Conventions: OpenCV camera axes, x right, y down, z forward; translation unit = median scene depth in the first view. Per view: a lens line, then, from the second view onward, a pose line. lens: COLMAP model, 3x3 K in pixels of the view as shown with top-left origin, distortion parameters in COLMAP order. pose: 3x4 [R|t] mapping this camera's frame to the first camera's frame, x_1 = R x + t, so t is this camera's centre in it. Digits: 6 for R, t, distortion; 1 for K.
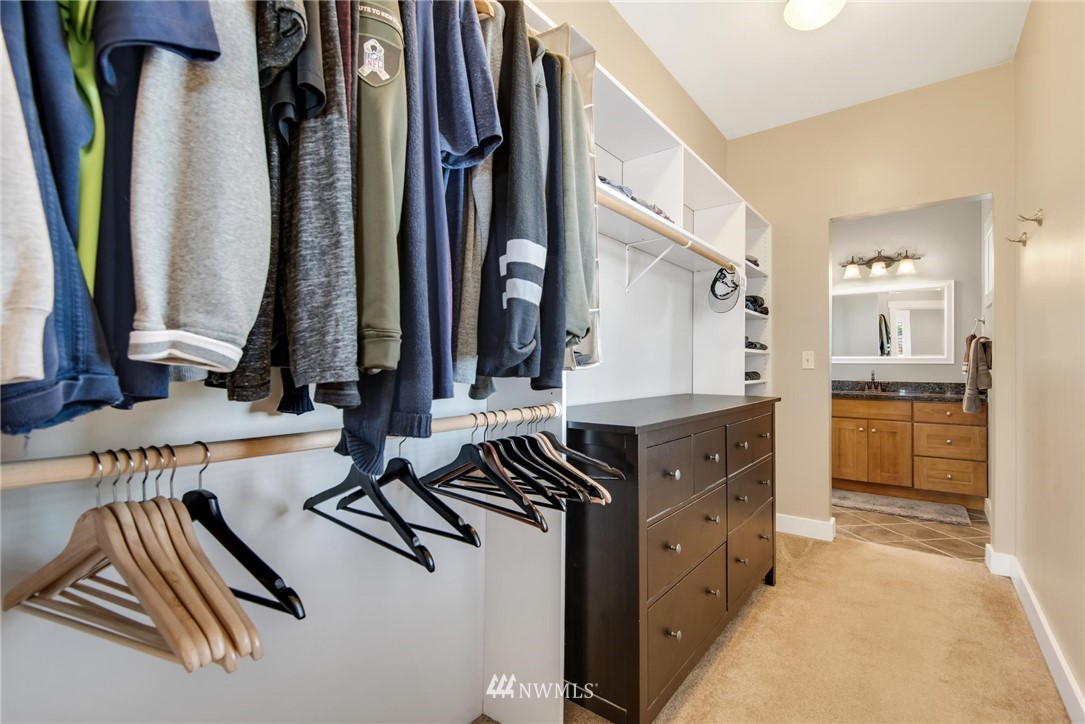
lens RADIAL K [[496.7, 0, 542.5], [0, 496.7, 362.0], [0, 0, 1]] dist [0.000724, 0.000105]
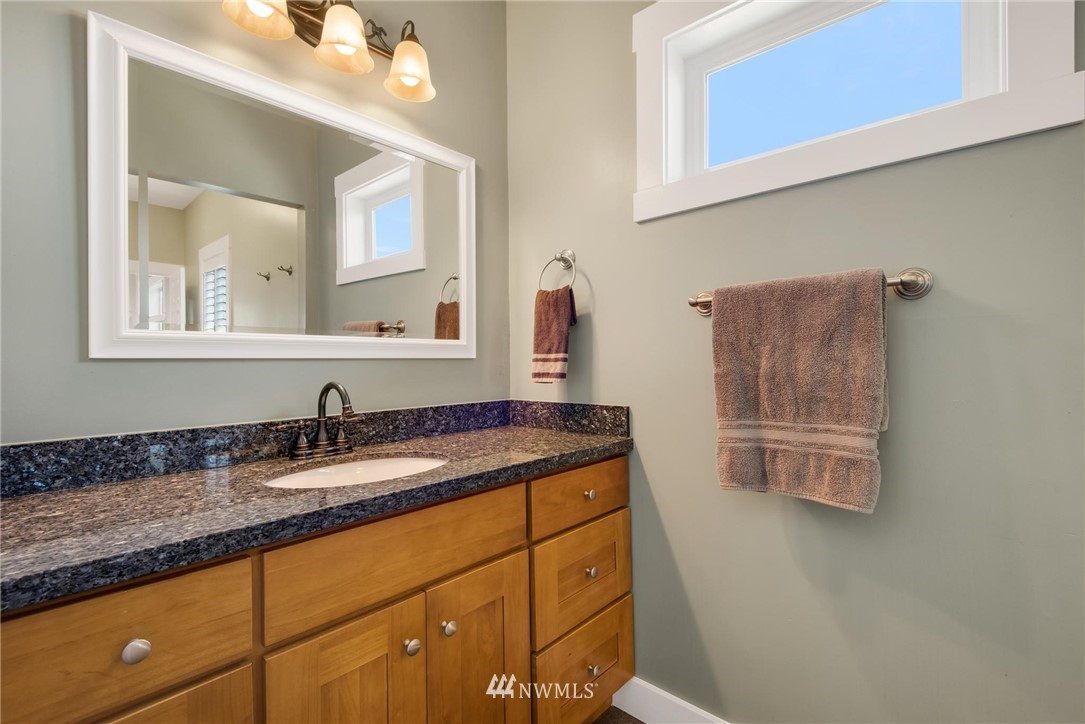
lens RADIAL K [[496.7, 0, 542.5], [0, 496.7, 362.0], [0, 0, 1]] dist [0.000724, 0.000105]
pose [[0.076769, -0.006159, 0.997030, 0.436220], [-0.000260, 0.999981, 0.006198, 0.003993], [-0.997049, -0.000735, 0.076766, 0.970968]]
